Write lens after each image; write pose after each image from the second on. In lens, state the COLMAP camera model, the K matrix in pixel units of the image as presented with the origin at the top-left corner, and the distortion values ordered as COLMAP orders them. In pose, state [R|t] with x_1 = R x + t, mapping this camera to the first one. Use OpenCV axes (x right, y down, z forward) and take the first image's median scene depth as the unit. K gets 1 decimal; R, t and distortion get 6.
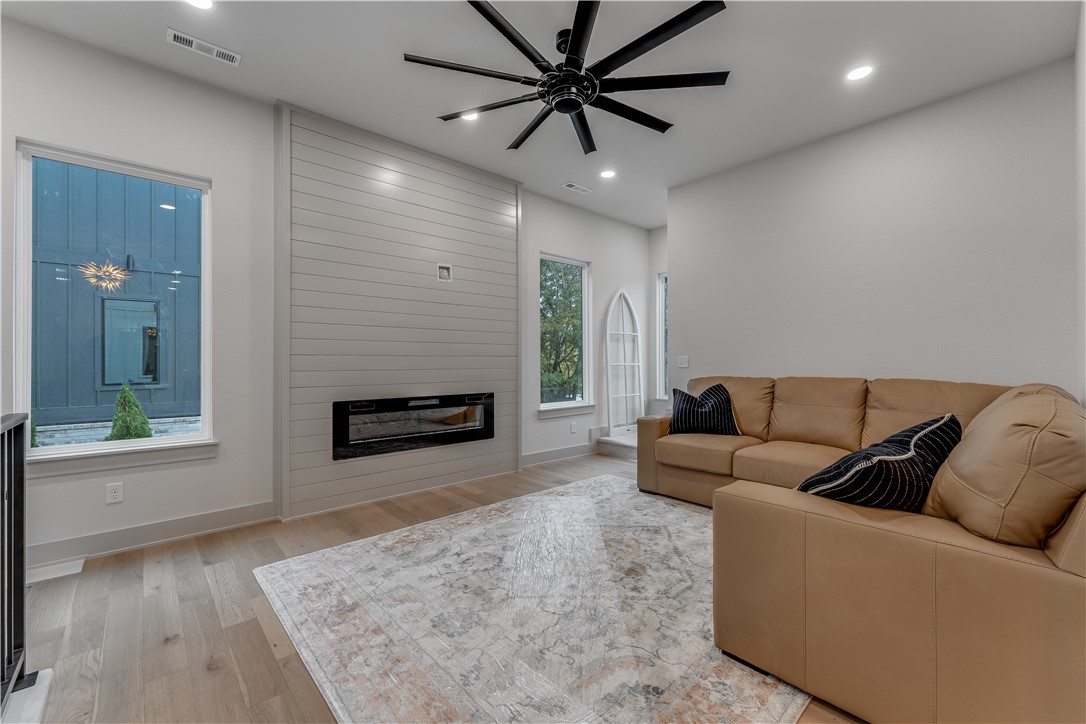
lens RADIAL K [[452.1, 0, 543.0], [0, 452.1, 362.0], [0, 0, 1]] dist [0.000475, 0.000043]
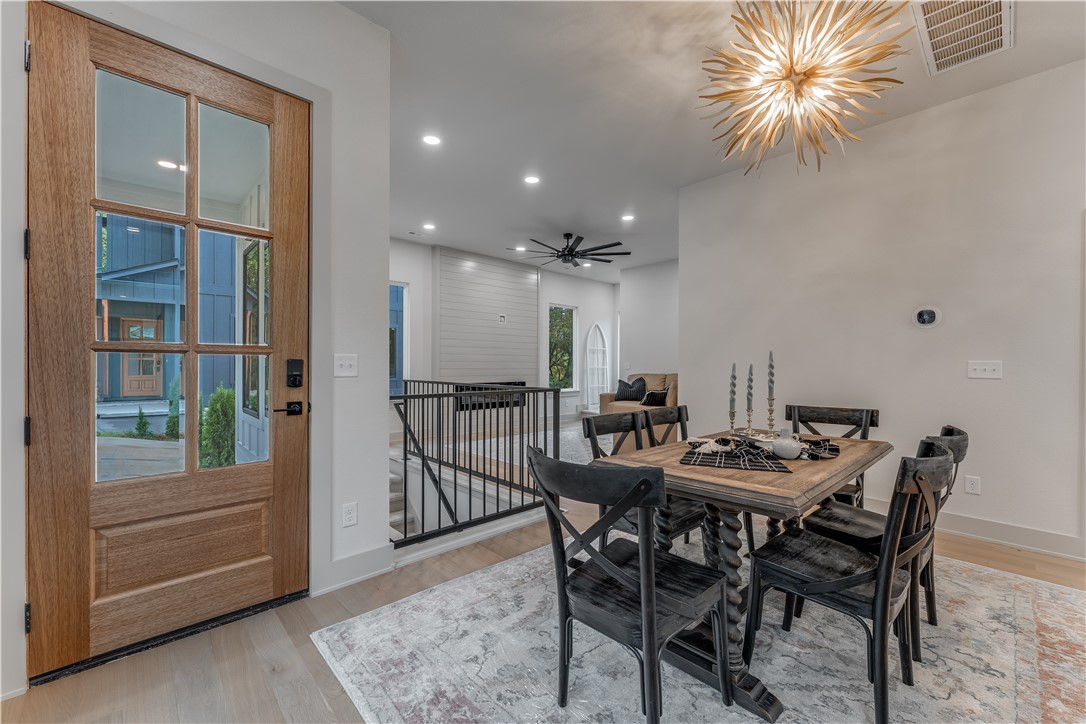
lens RADIAL K [[432.8, 0, 543.0], [0, 432.8, 362.0], [0, 0, 1]] dist [0.000121, 0.000000]
pose [[0.999724, 0.011490, 0.020475, -0.076979], [-0.011304, 0.999894, -0.009222, 0.003220], [-0.020579, 0.008988, 0.999748, -0.842467]]
